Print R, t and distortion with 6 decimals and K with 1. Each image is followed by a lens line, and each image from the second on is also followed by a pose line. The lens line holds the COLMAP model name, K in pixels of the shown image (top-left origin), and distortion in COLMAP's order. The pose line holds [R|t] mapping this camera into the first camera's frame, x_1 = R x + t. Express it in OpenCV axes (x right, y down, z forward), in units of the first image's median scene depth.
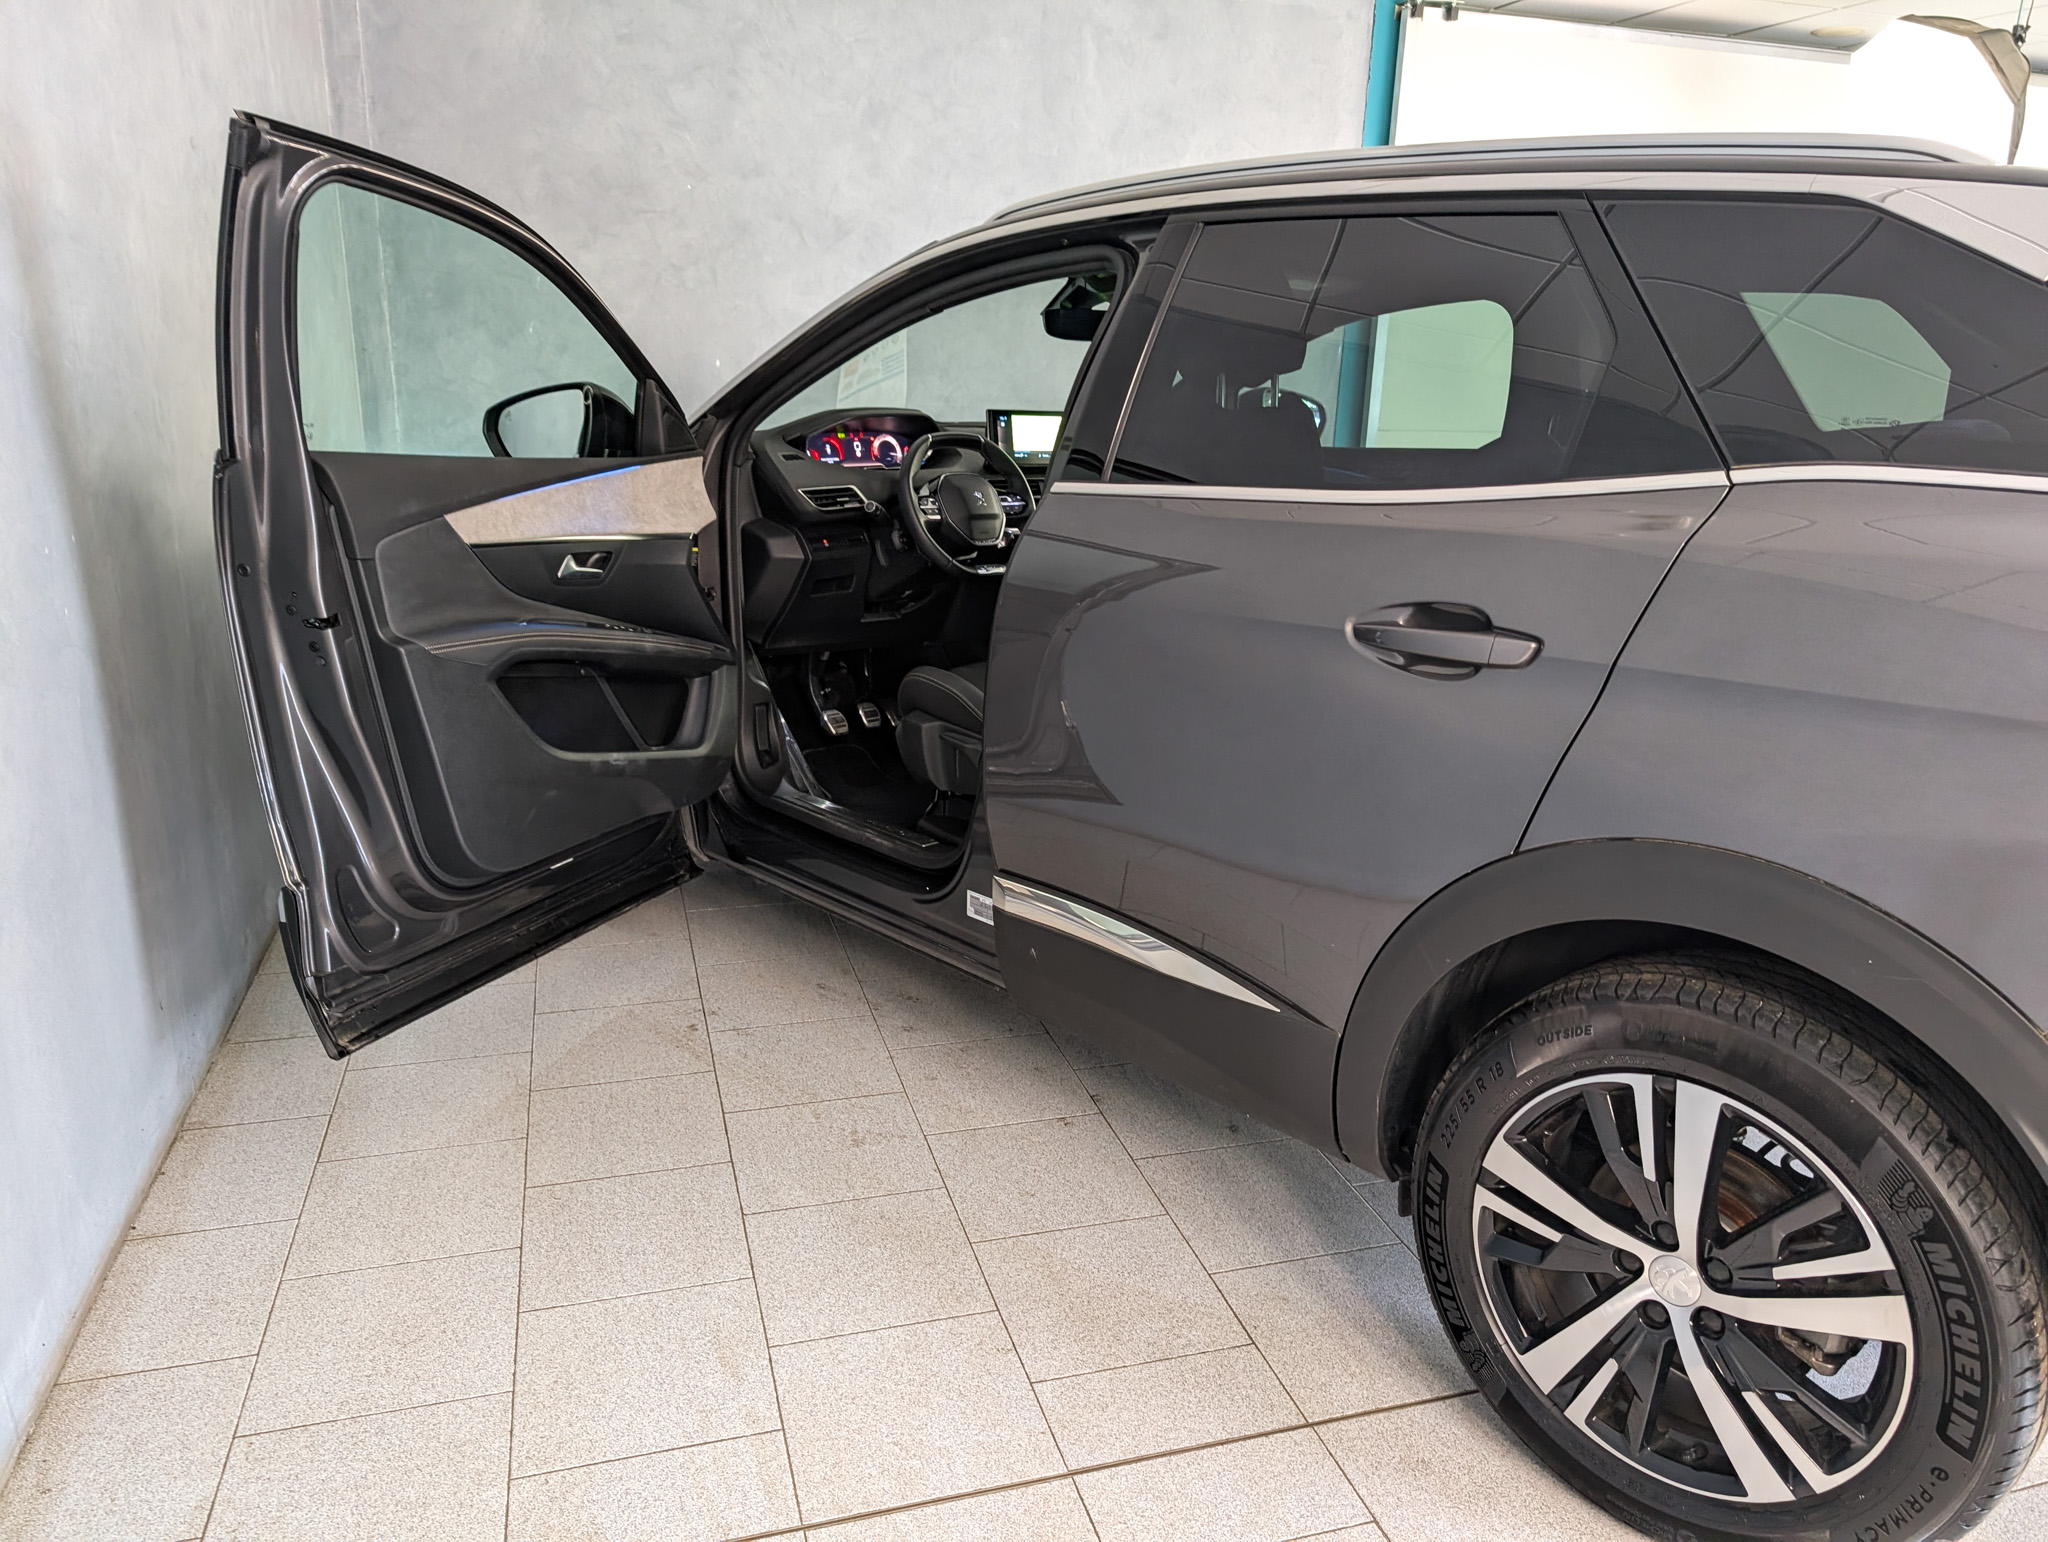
lens RADIAL K [[1450.6, 0, 1066.7], [0, 1450.6, 813.7], [0, 0, 1]] dist [-0.002055, -0.003226]
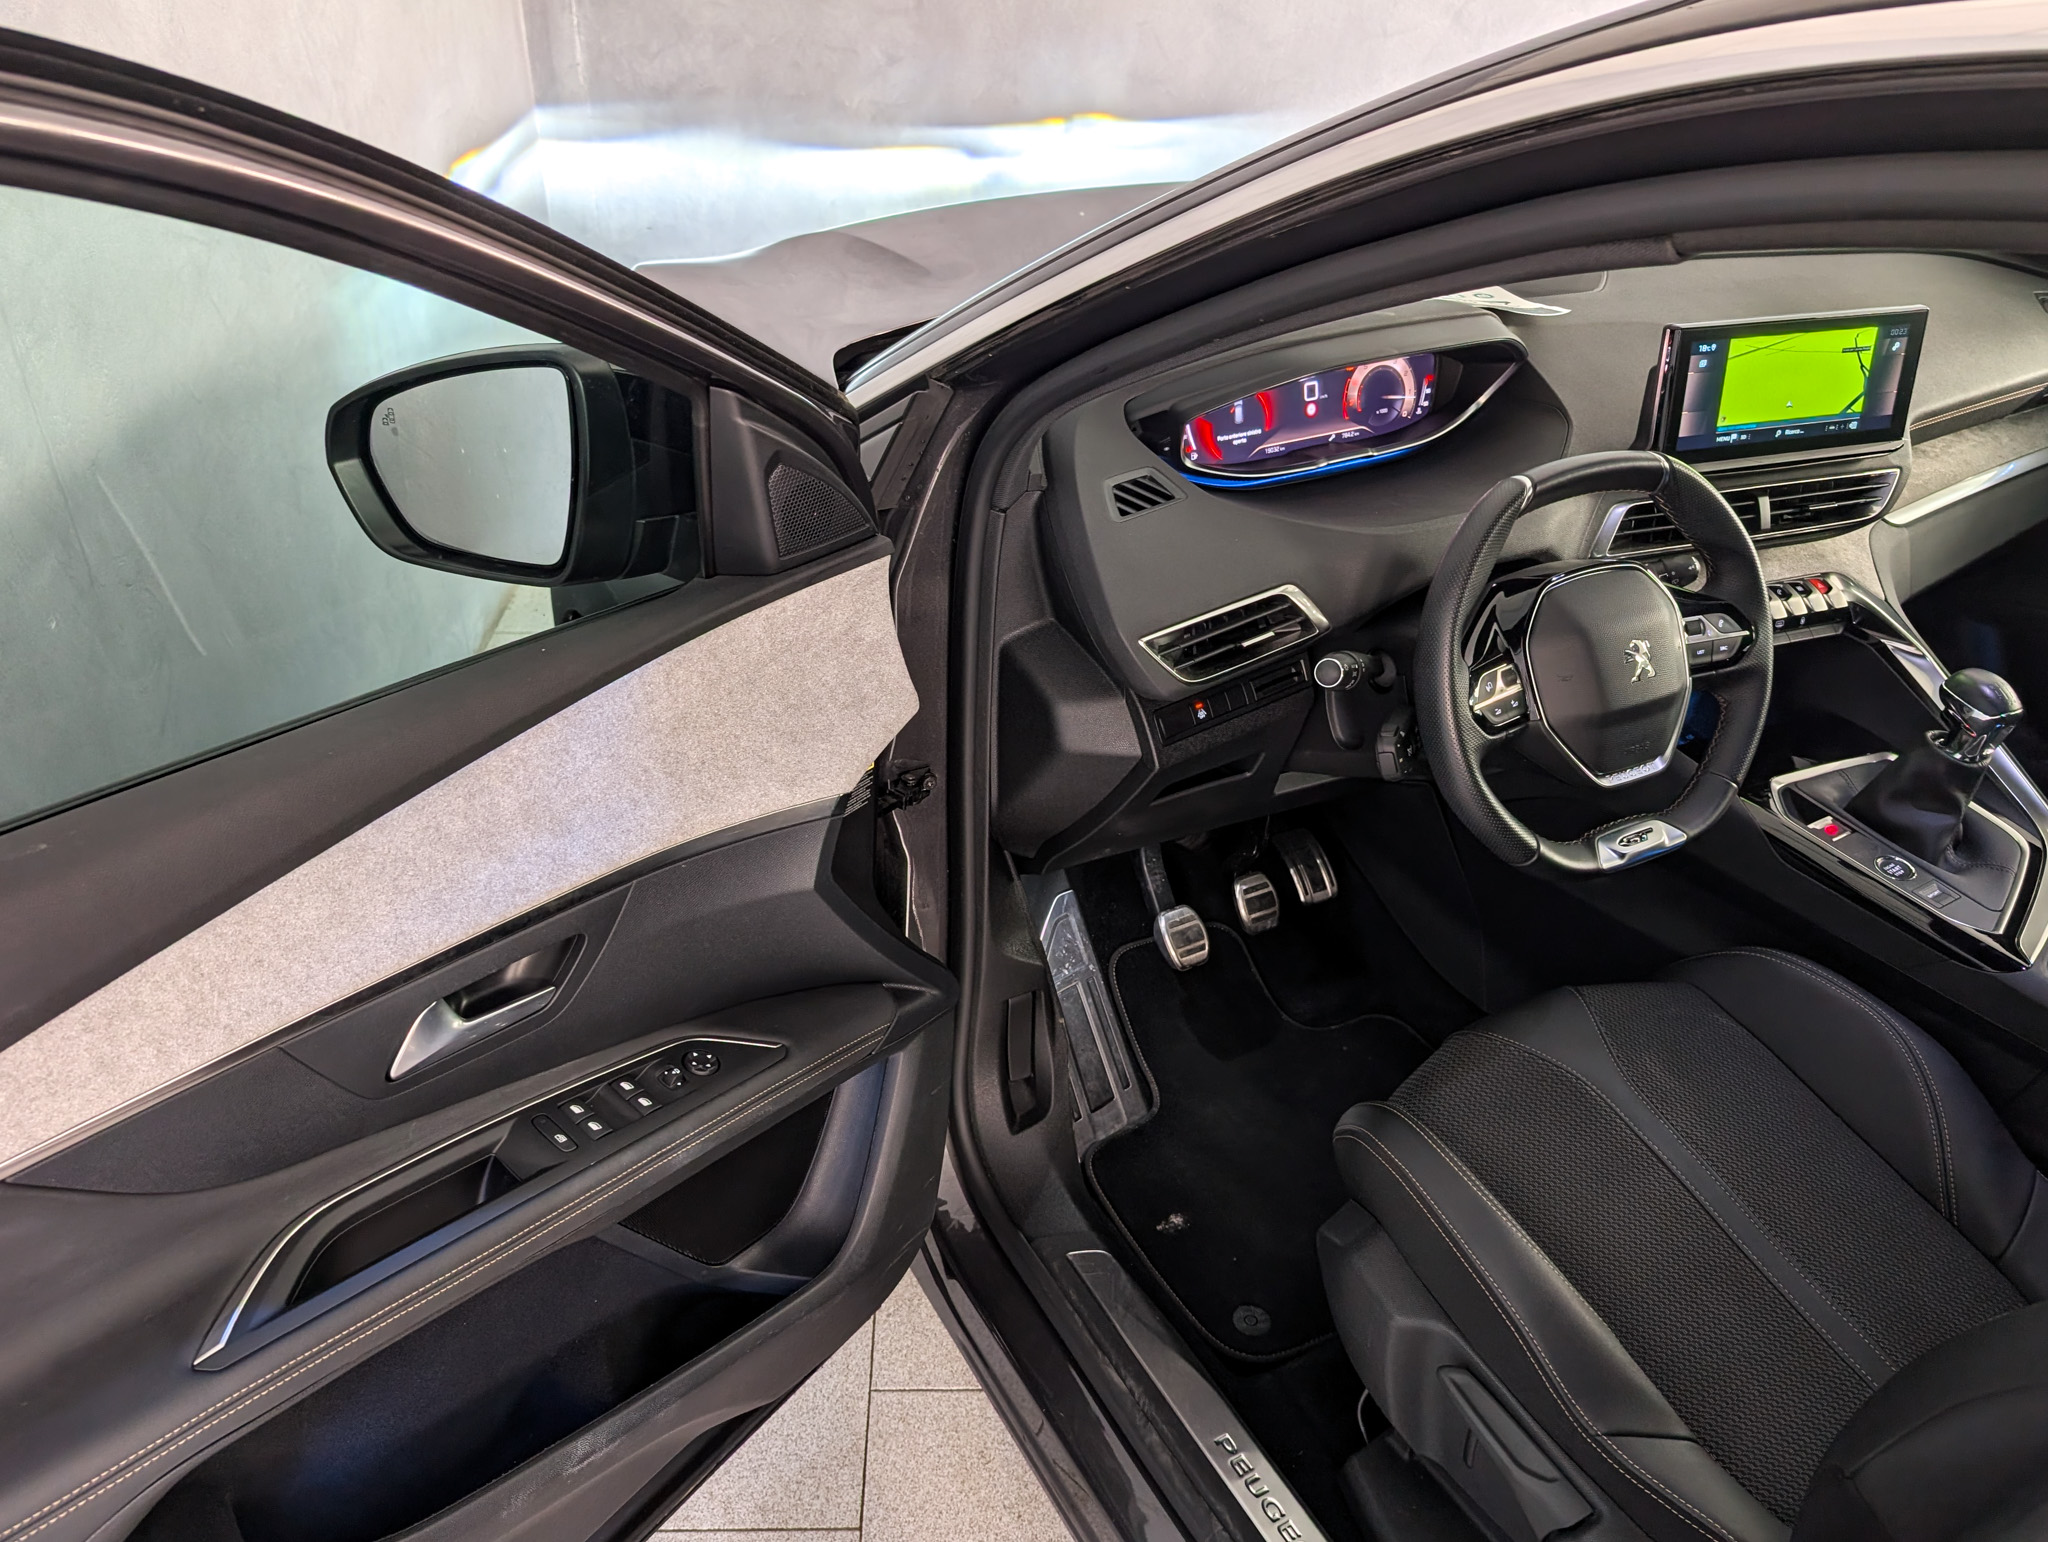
lens RADIAL K [[1532.4, 0, 1024.0], [0, 1532.4, 771.0], [0, 0, 1]] dist [0.017066, -0.011115]
pose [[0.959663, 0.152226, -0.236378, -0.111596], [-0.087368, 0.960584, 0.263905, -0.277216], [0.267234, -0.232608, 0.935136, 0.593797]]
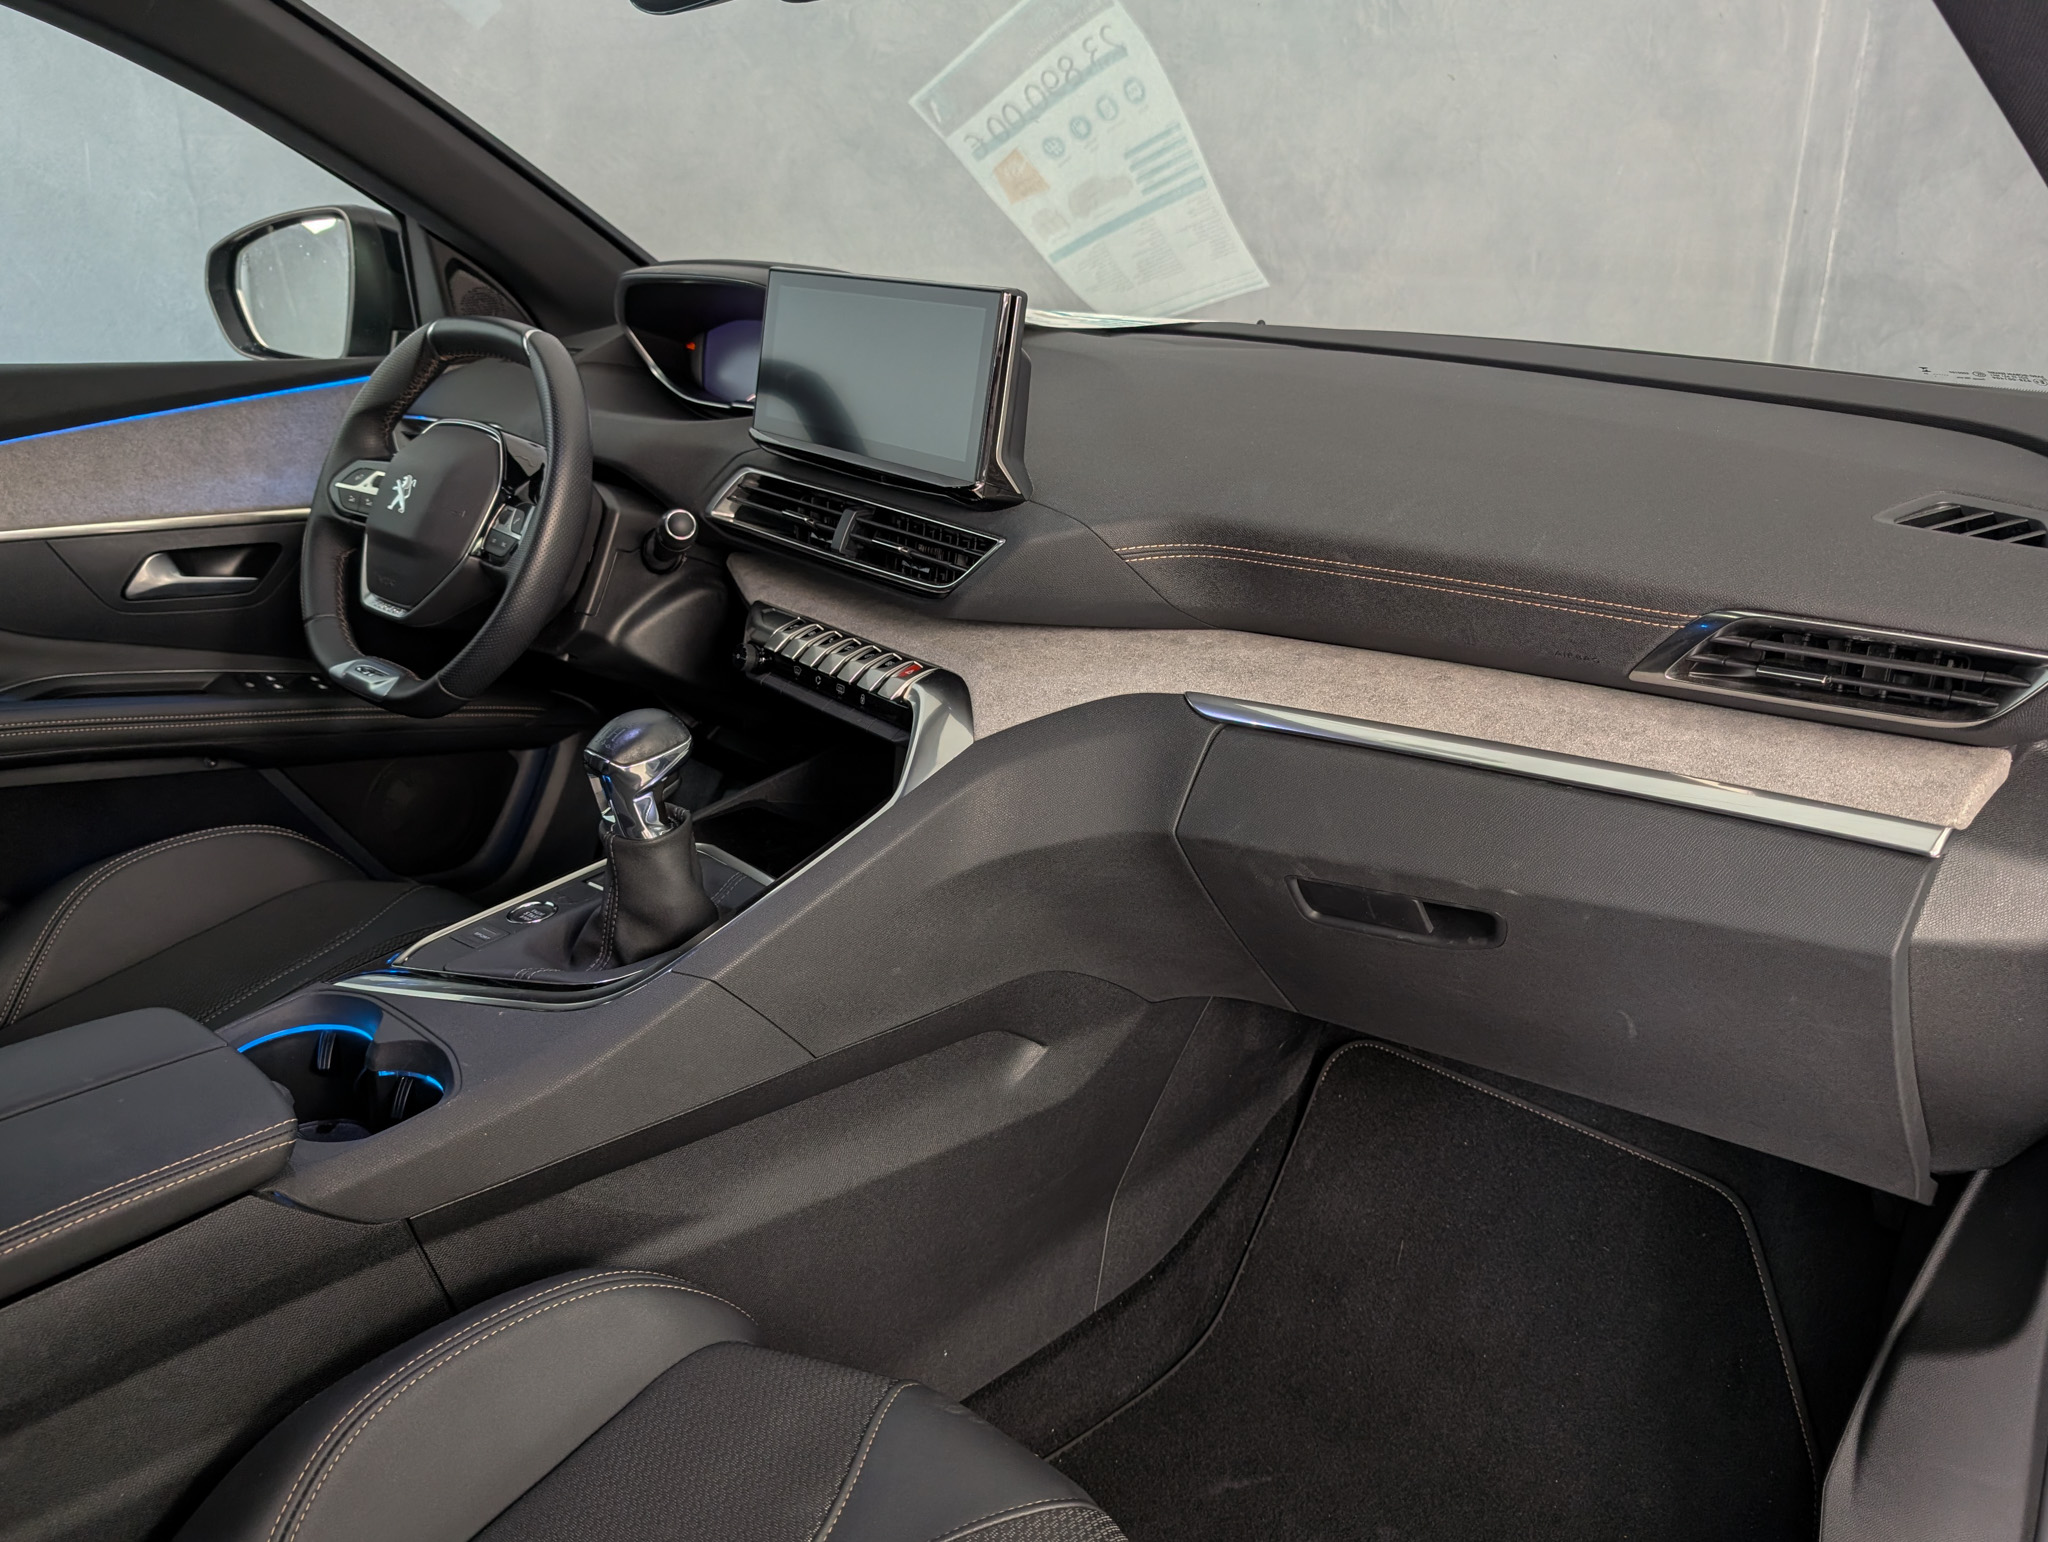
lens RADIAL K [[1532.4, 0, 1024.0], [0, 1532.4, 771.0], [0, 0, 1]] dist [0.017066, -0.011115]
pose [[0.059053, 0.316000, -0.946920, 0.339810], [-0.316560, 0.905545, 0.282451, -0.312491], [0.946733, 0.283077, 0.153508, 1.106641]]
